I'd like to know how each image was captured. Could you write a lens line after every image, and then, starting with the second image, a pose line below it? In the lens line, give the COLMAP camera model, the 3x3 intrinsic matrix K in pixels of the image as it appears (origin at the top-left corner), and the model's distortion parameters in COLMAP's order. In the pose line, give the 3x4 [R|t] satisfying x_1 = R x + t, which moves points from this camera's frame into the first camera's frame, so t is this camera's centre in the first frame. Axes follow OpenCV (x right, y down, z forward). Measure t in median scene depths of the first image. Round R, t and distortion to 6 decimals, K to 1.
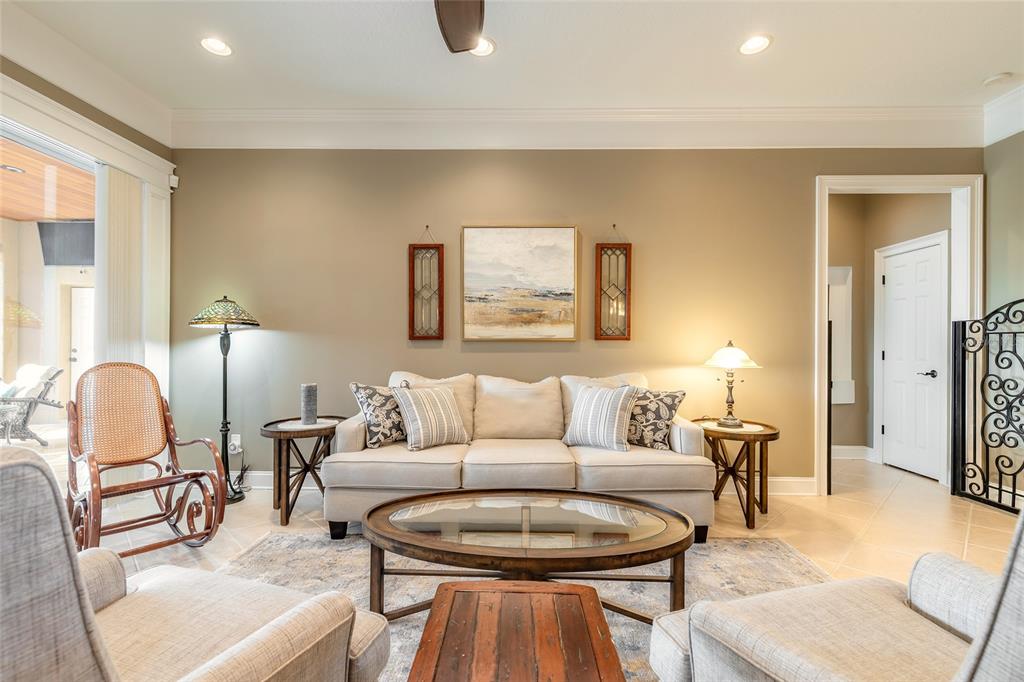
lens RADIAL K [[462.4, 0, 510.0], [0, 462.4, 344.7], [0, 0, 1]] dist [0.008472, -0.000822]
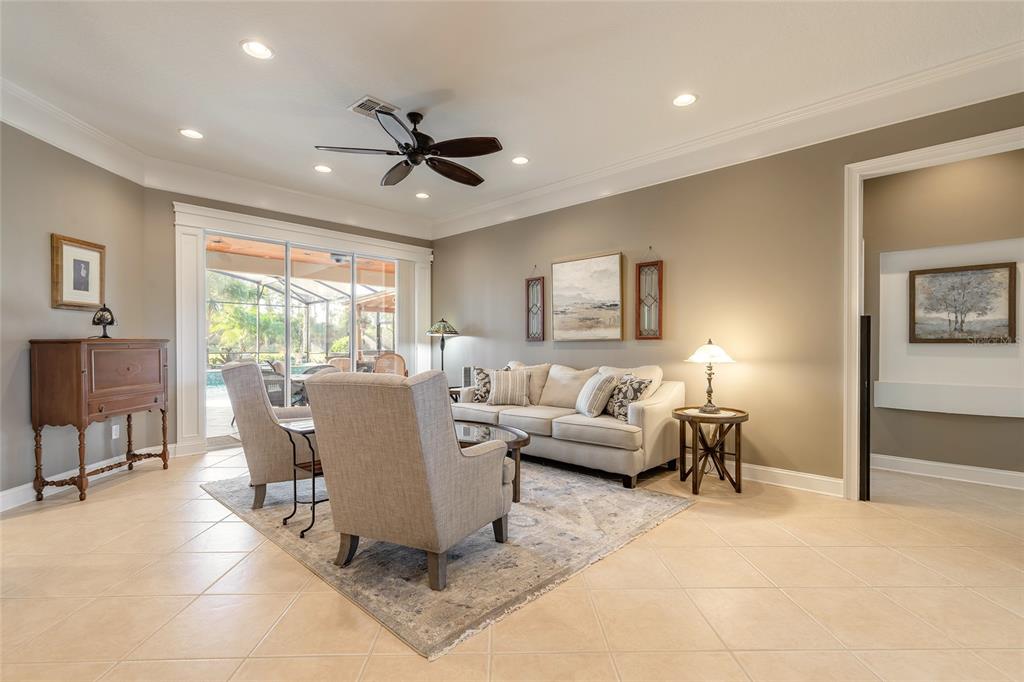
lens RADIAL K [[462.4, 0, 510.0], [0, 462.4, 344.7], [0, 0, 1]] dist [0.008472, -0.000822]
pose [[0.738272, -0.005927, -0.674477, 0.791840], [0.007880, 0.999969, -0.000163, 0.001627], [0.674457, -0.005194, 0.738296, -0.175996]]
